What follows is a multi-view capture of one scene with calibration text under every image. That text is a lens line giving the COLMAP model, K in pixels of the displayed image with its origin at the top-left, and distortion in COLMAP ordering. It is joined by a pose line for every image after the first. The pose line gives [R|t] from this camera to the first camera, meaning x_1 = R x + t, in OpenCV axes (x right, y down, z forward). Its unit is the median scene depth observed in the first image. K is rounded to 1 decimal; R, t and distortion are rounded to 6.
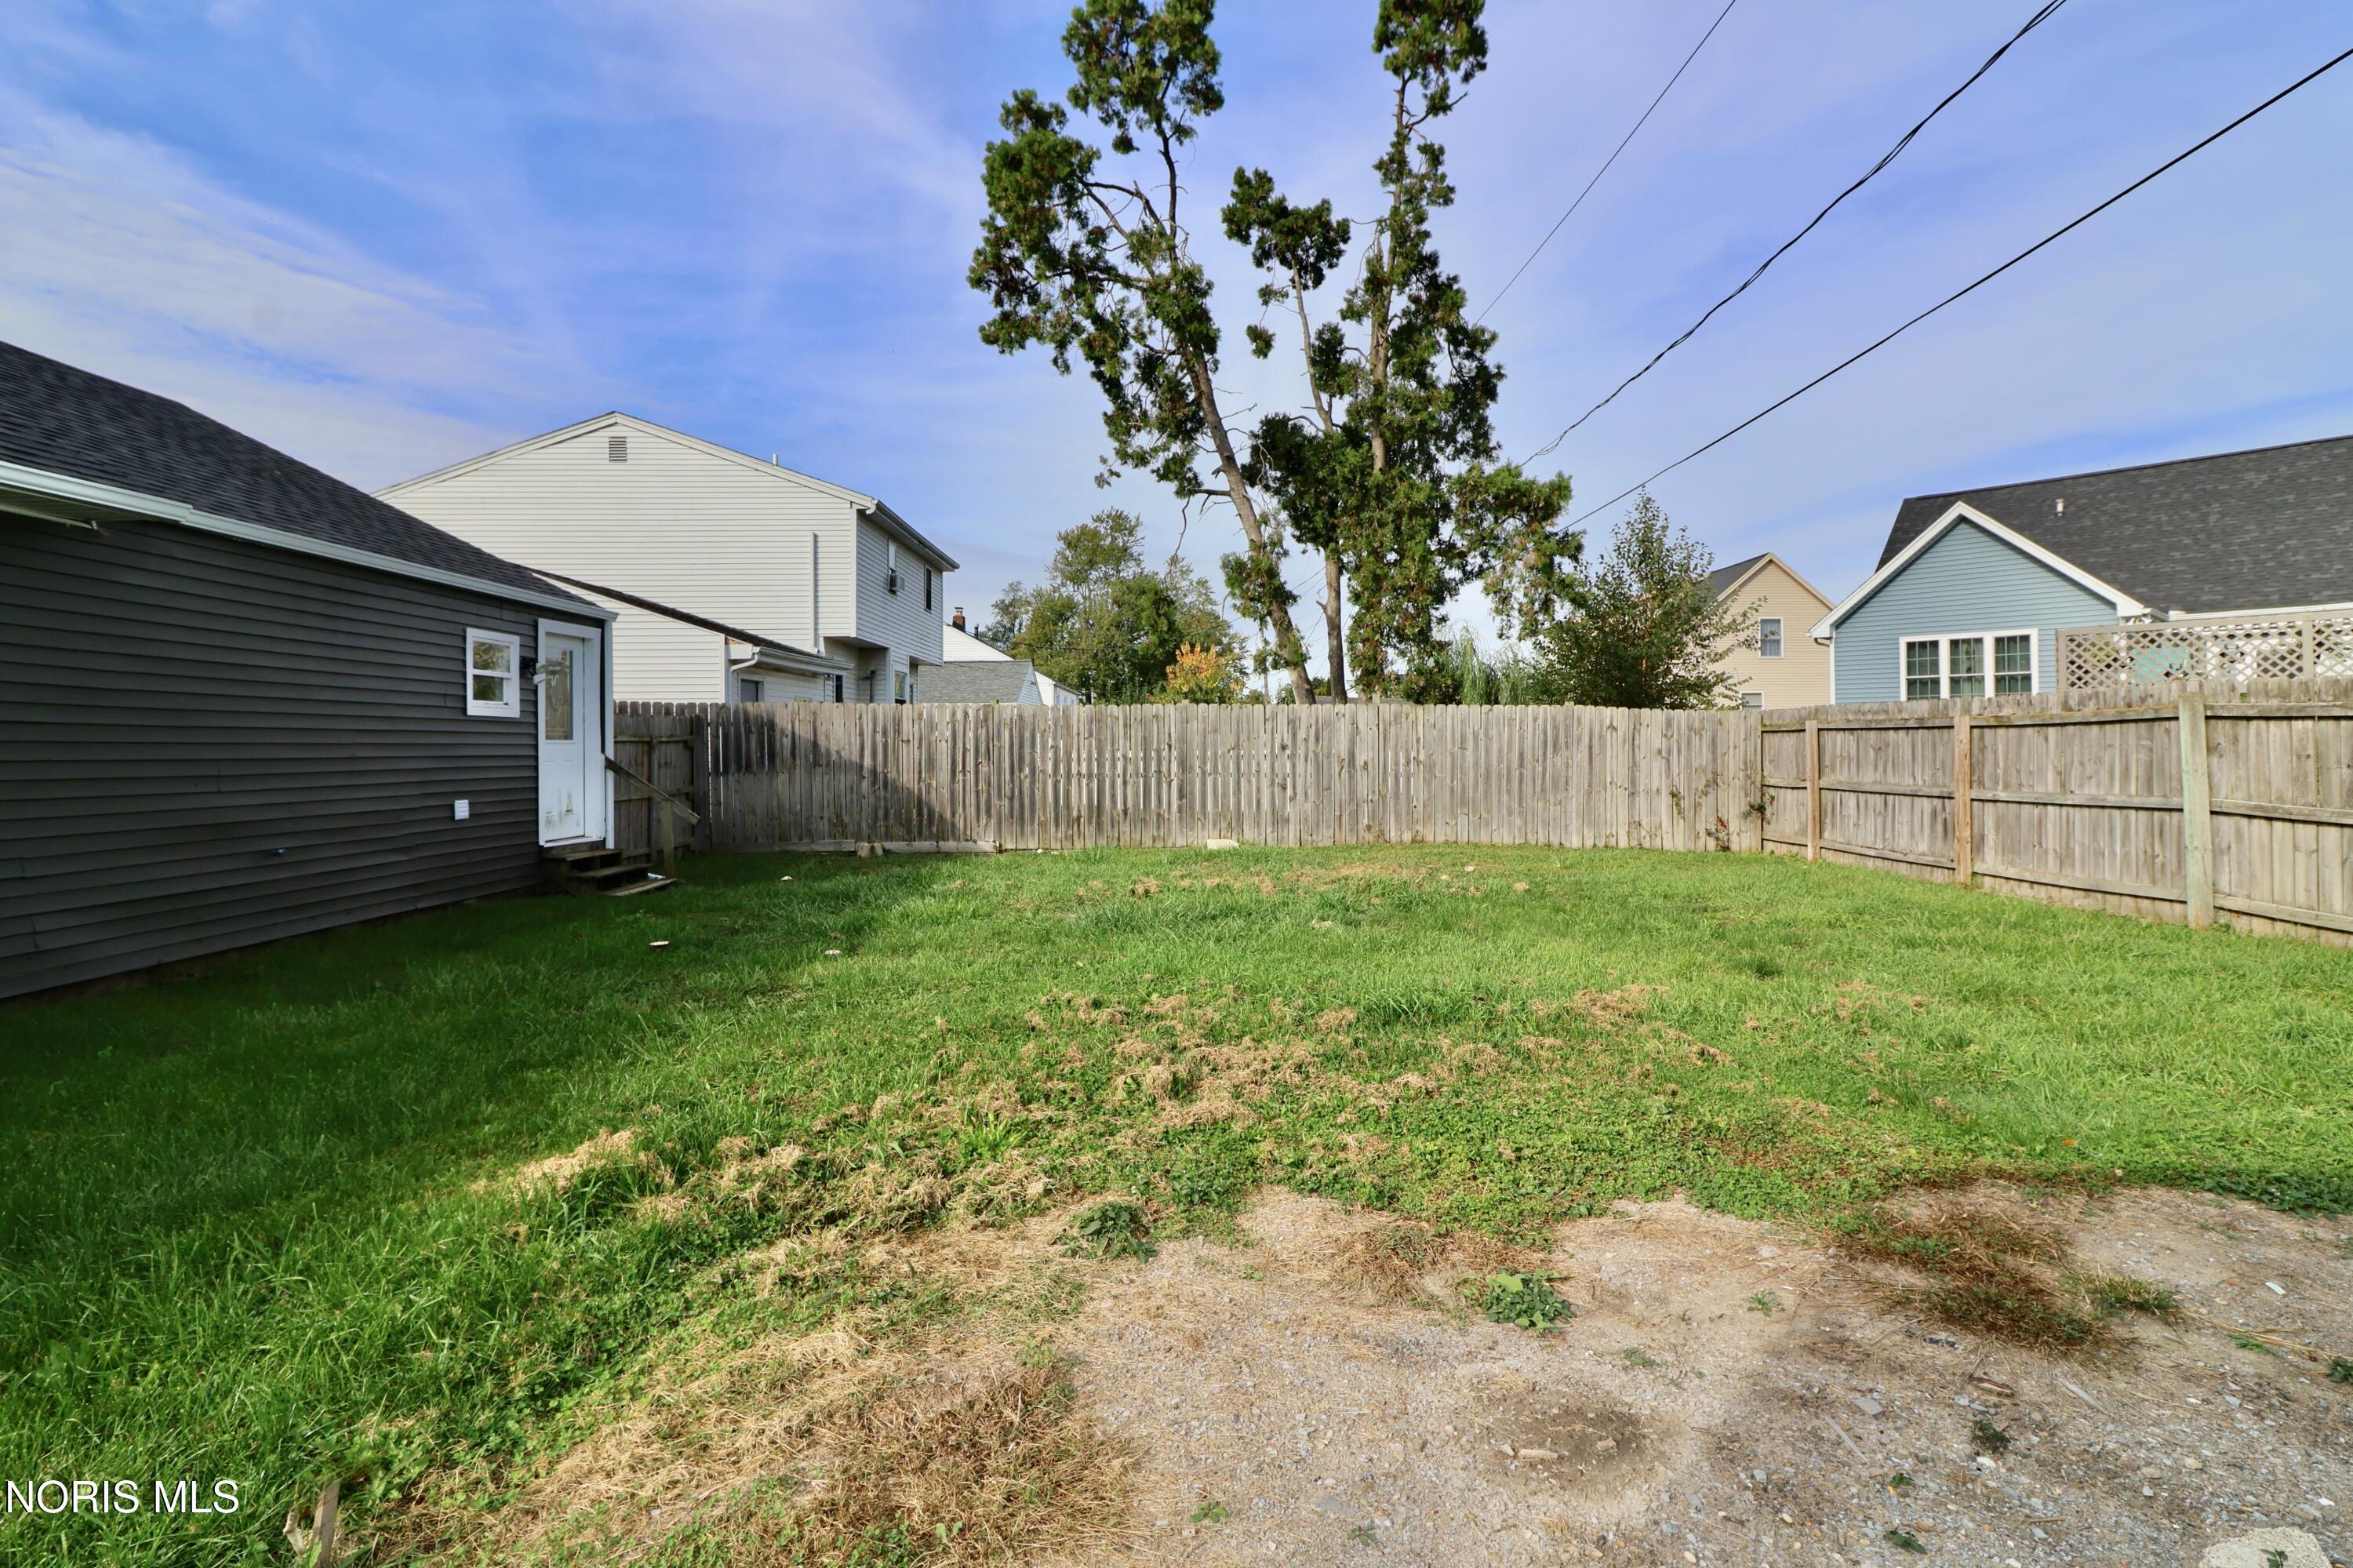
lens RADIAL K [[1148.9, 0, 1173.0], [0, 1148.9, 805.0], [0, 0, 1]] dist [0.001546, -0.001155]
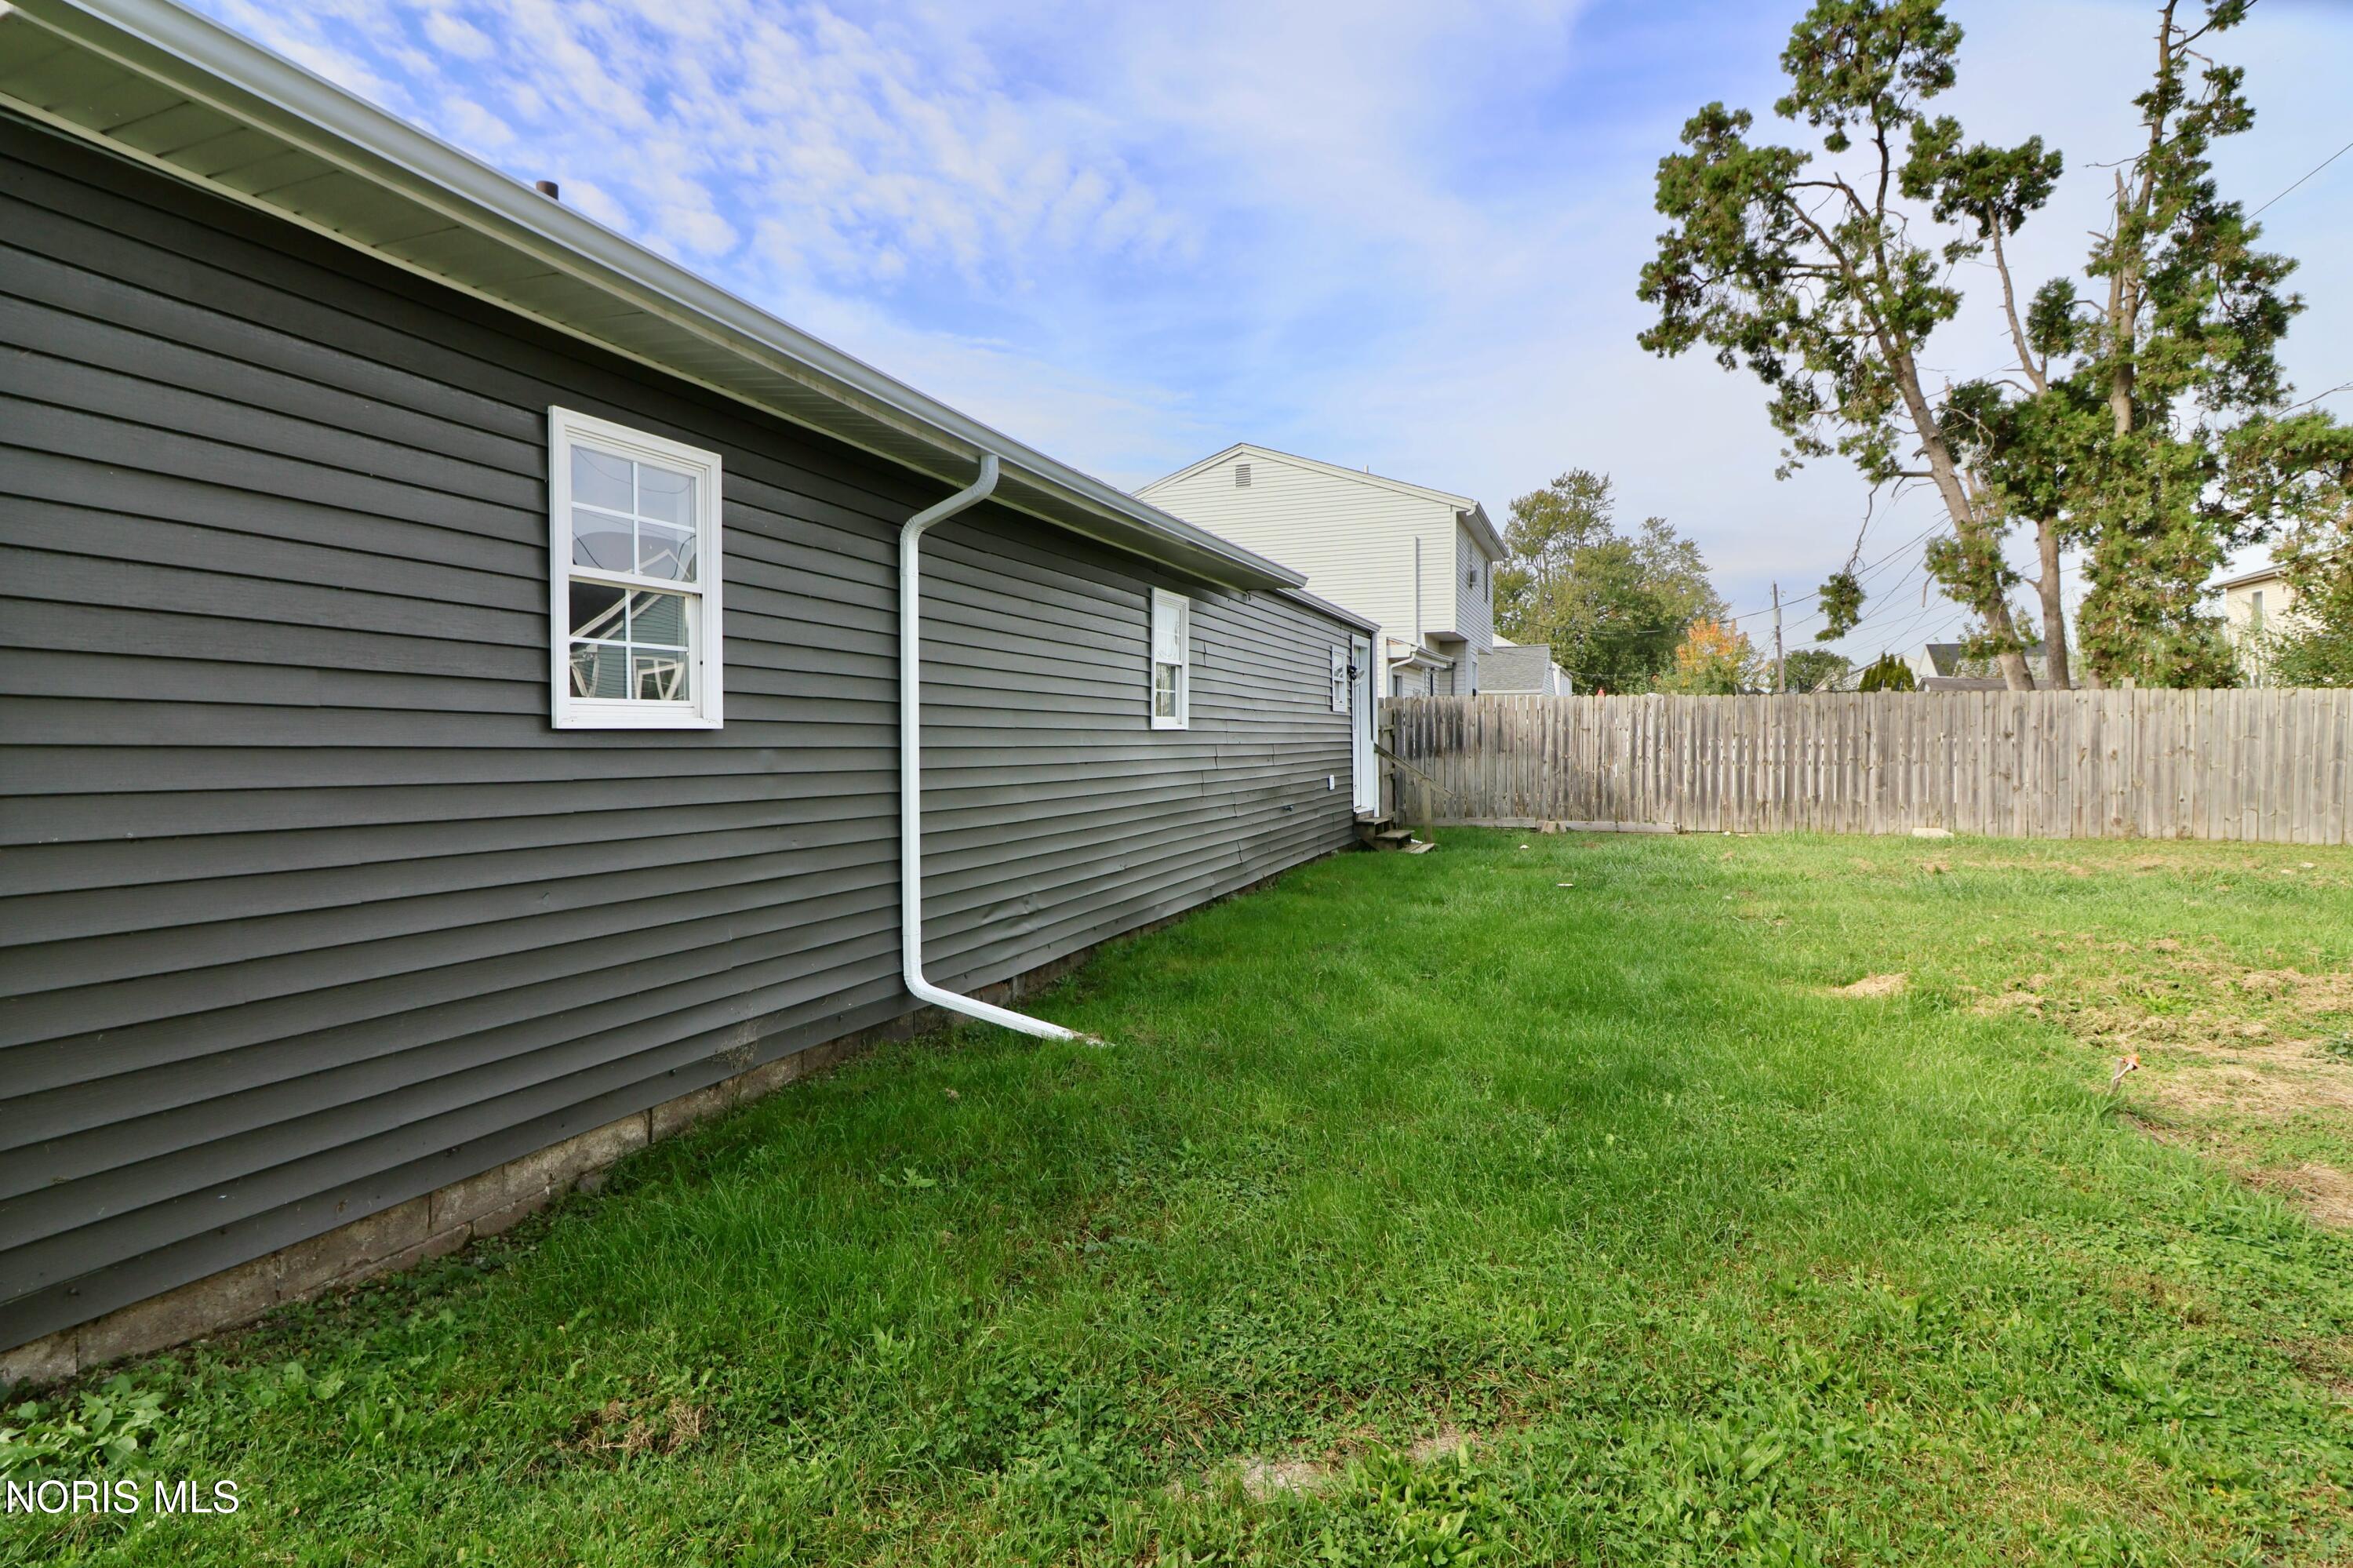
lens RADIAL K [[1148.9, 0, 1173.0], [0, 1148.9, 805.0], [0, 0, 1]] dist [0.001546, -0.001155]
pose [[0.908341, 0.026311, -0.417403, -0.125088], [-0.022166, 0.999645, 0.014776, 0.008705], [0.417643, -0.004169, 0.908602, -0.158030]]
